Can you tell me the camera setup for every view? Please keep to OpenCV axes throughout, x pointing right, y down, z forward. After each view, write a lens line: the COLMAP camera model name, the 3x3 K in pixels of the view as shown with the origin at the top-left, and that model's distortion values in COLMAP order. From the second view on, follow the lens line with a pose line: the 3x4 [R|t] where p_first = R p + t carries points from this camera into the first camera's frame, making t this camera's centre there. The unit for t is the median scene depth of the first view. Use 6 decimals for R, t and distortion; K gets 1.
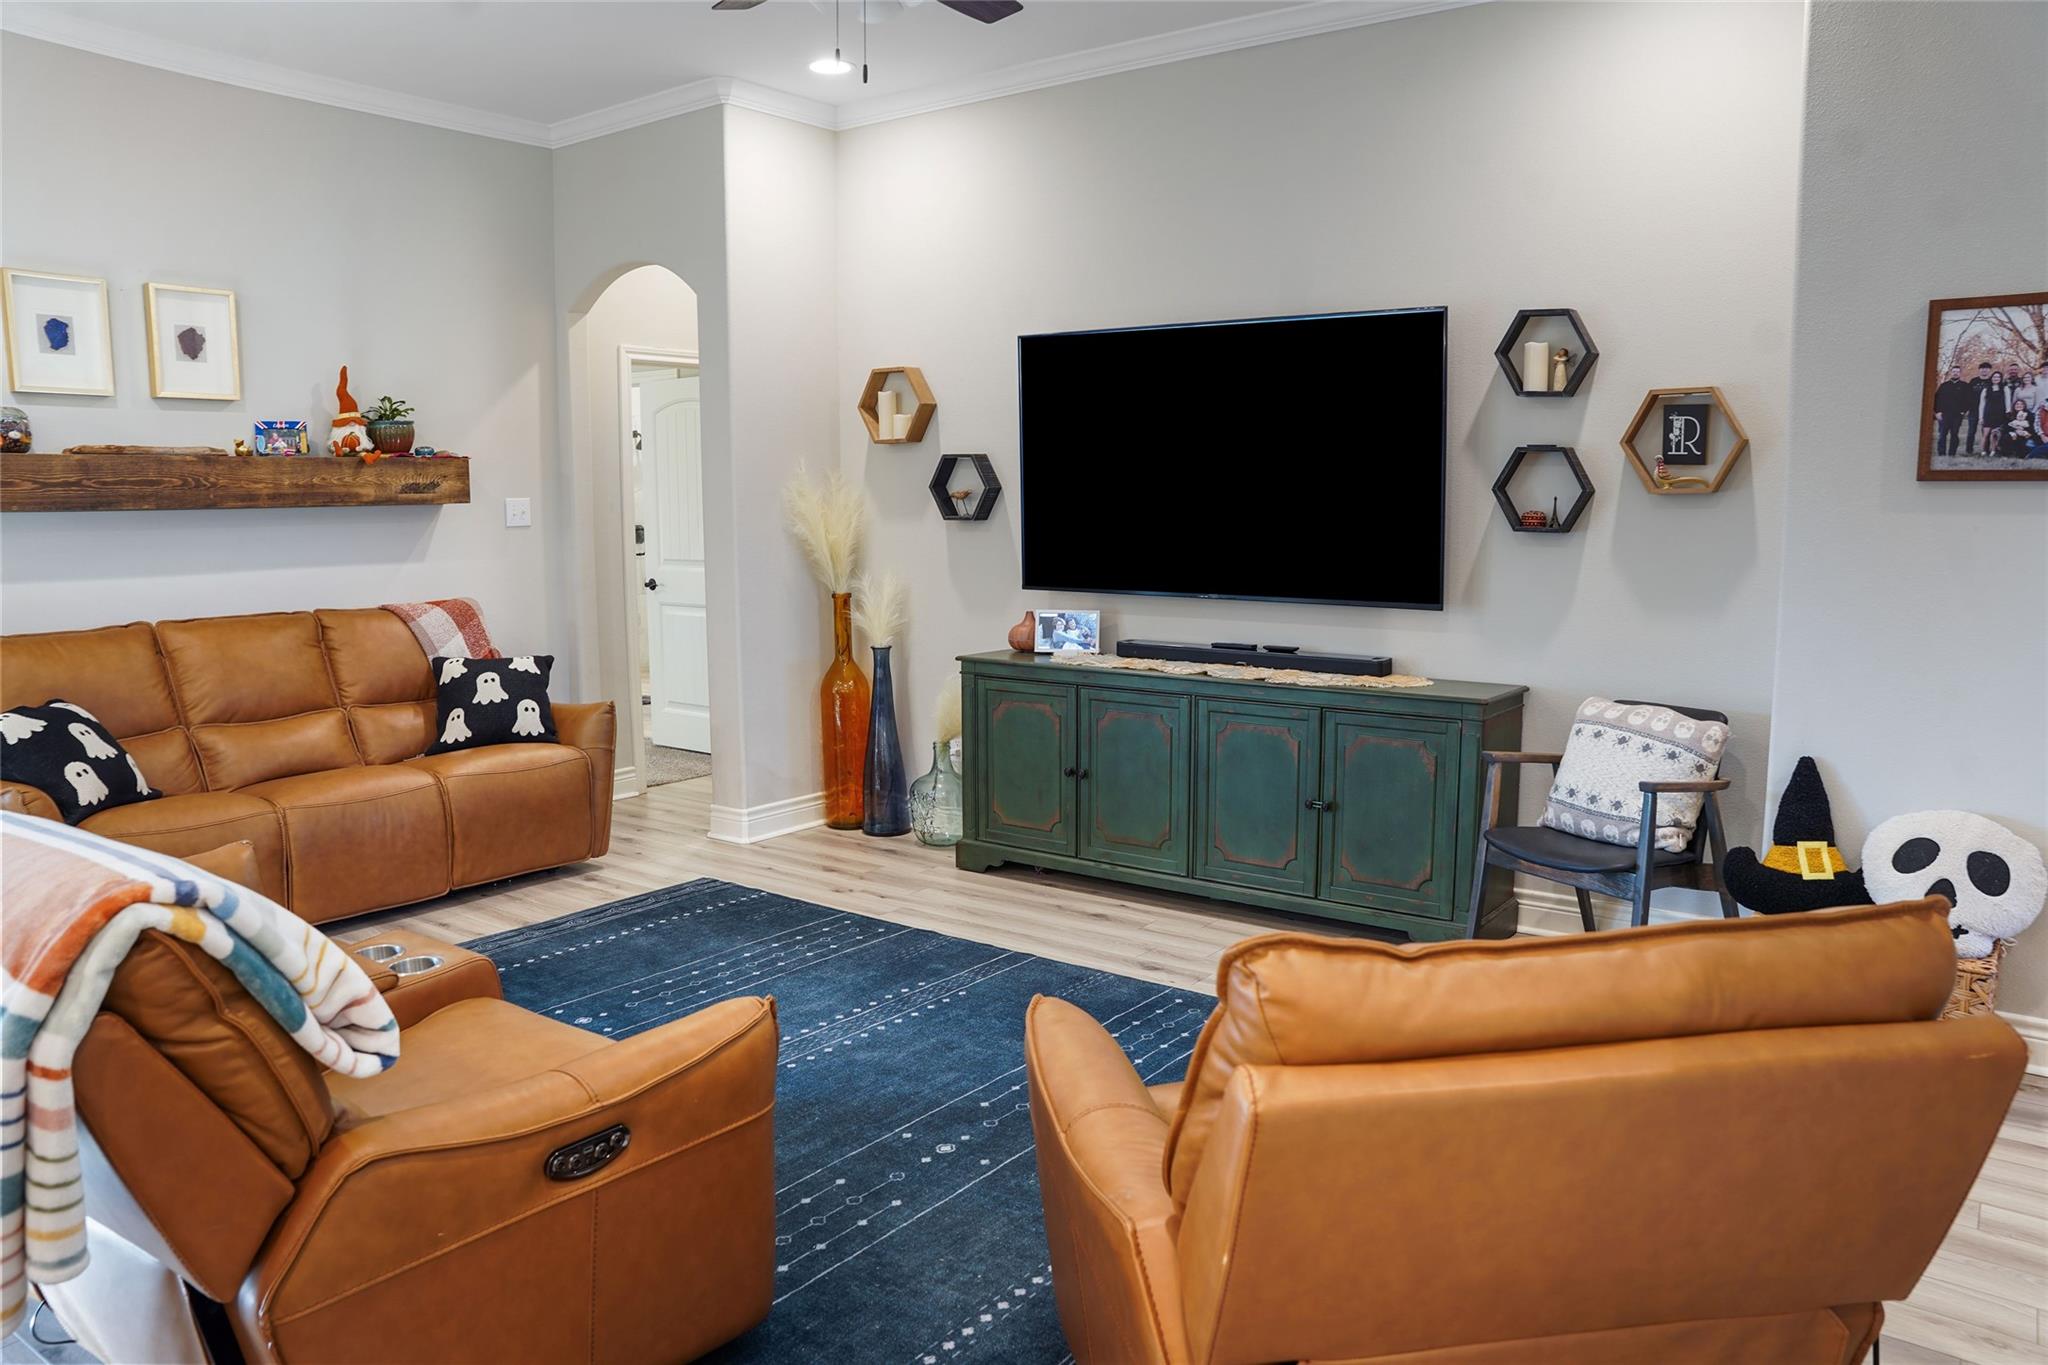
lens RADIAL K [[1436.4, 0, 968.4], [0, 1436.4, 704.9], [0, 0, 1]] dist [-0.136788, 0.071040]
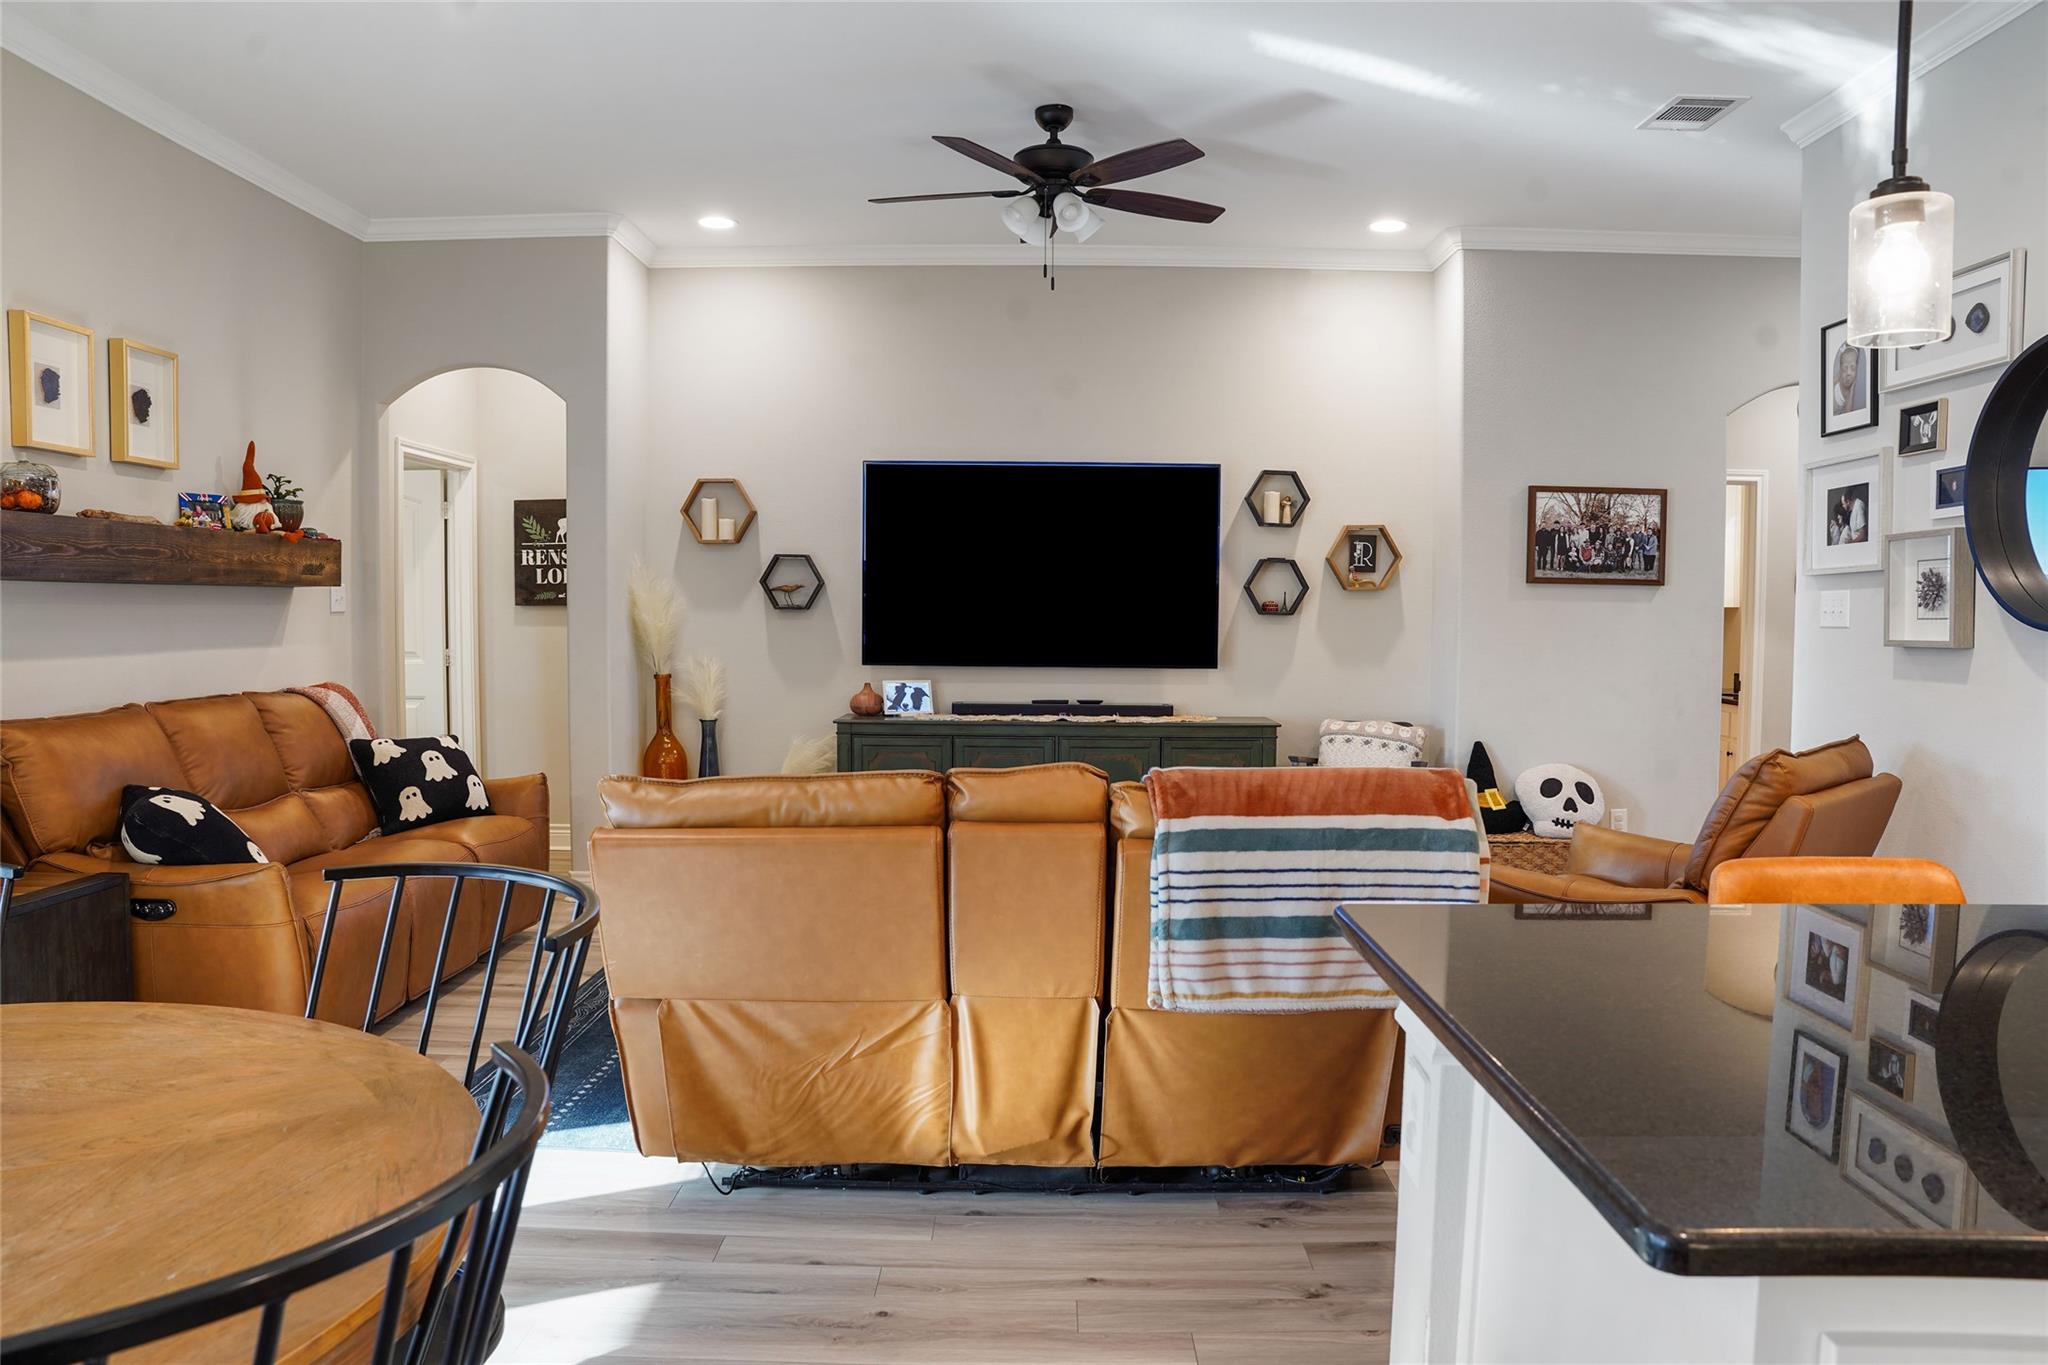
lens RADIAL K [[1436.4, 0, 1036.3], [0, 1436.4, 688.0], [0, 0, 1]] dist [-0.136788, 0.071040]
pose [[0.808313, -0.023315, 0.588291, -0.654450], [0.073143, 0.995451, -0.061048, 0.029054], [-0.584192, 0.092375, 0.806342, -0.086454]]
